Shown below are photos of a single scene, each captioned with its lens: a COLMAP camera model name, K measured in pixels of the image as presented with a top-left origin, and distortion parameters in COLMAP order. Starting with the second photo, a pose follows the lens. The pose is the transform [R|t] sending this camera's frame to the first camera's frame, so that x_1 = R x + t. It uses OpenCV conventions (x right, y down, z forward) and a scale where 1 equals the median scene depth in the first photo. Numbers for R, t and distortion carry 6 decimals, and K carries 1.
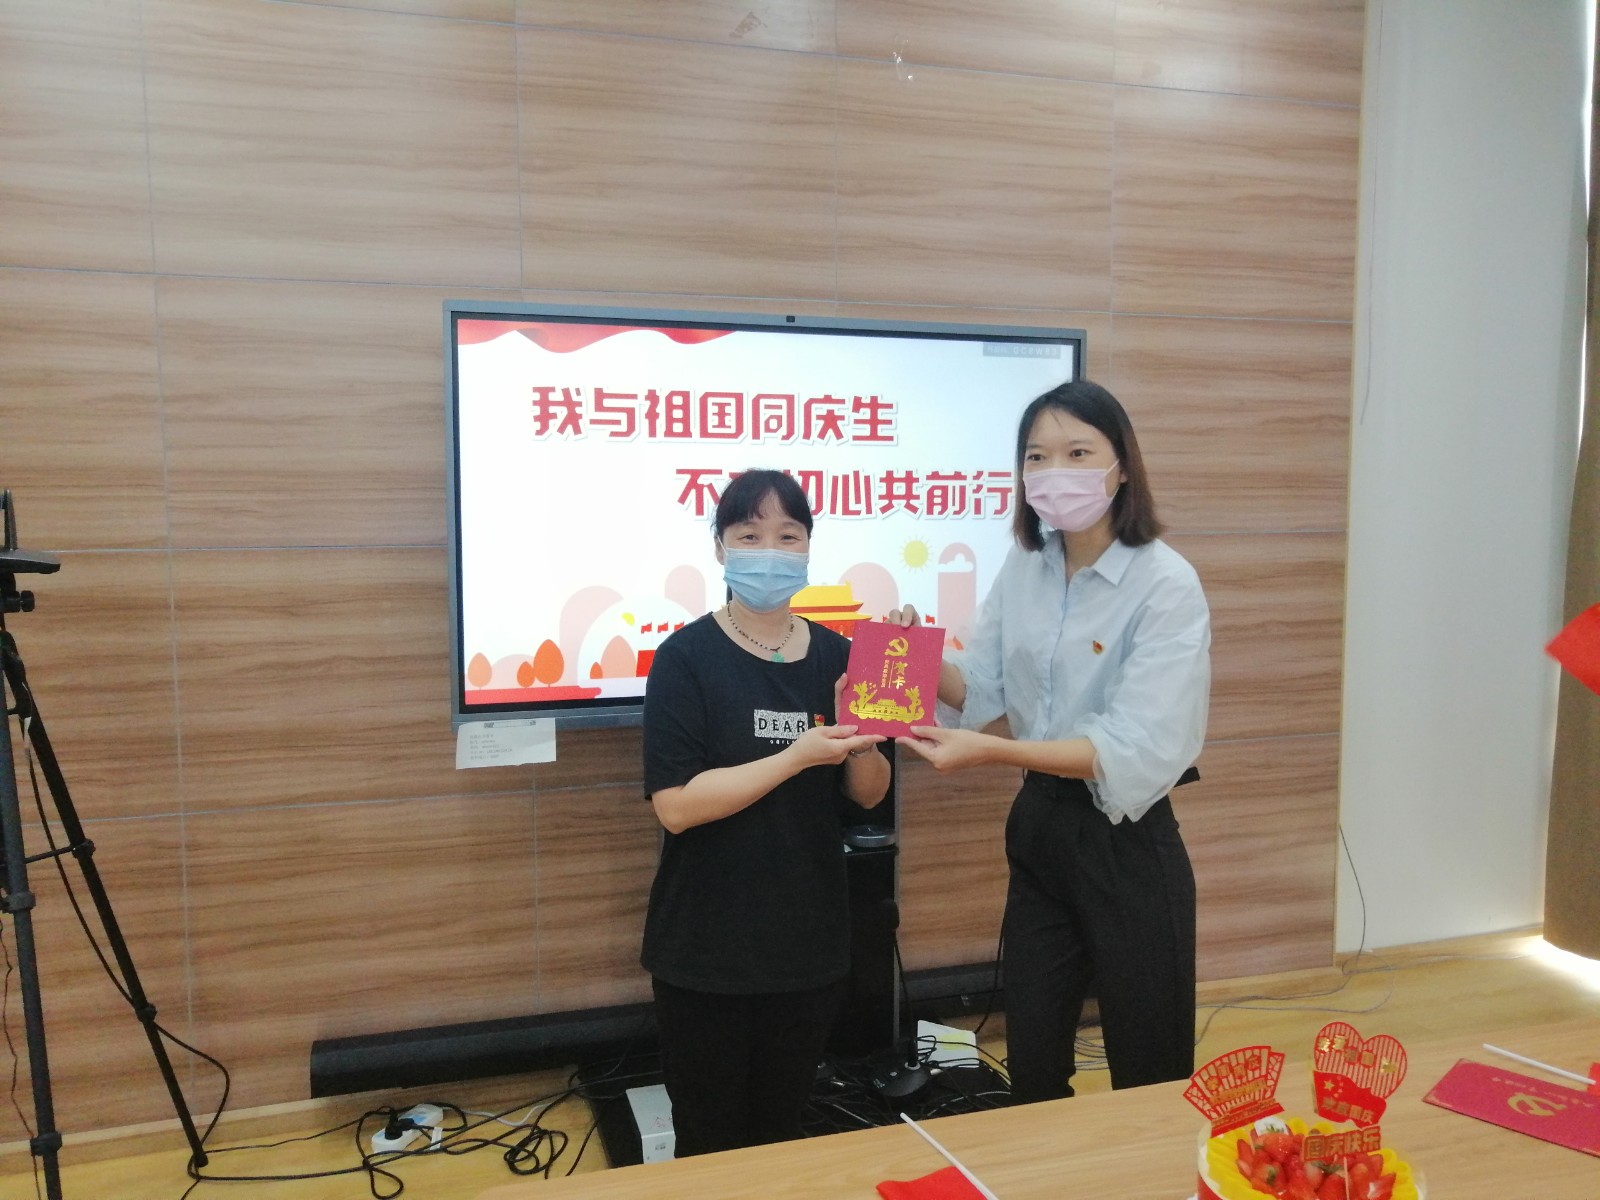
lens RADIAL K [[1268.6, 0, 805.8], [0, 1268.6, 624.0], [0, 0, 1]] dist [-0.023185, 0.042408]
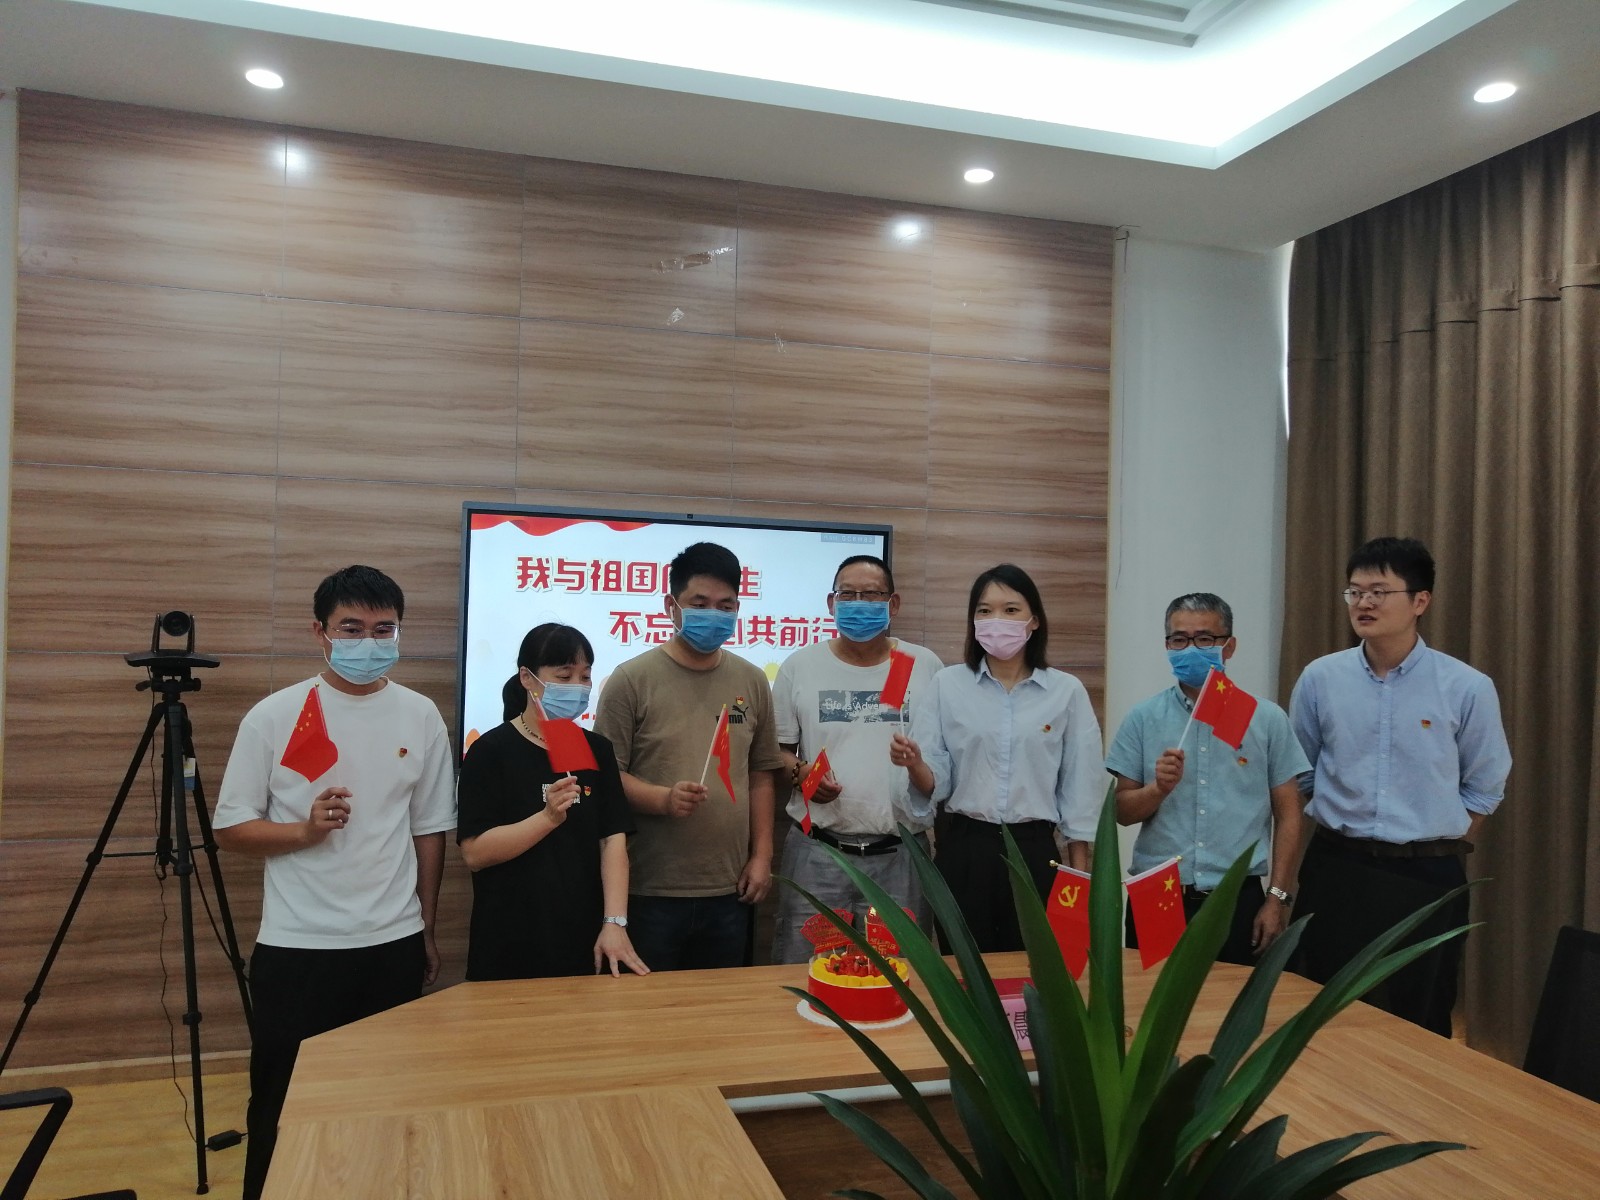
lens RADIAL K [[1268.6, 0, 796.4], [0, 1268.6, 610.2], [0, 0, 1]] dist [-0.023185, 0.042408]
pose [[0.999649, 0.026417, -0.001854, 0.115005], [-0.026457, 0.993176, -0.113587, 0.039978], [-0.001159, 0.113597, 0.993526, -0.475592]]
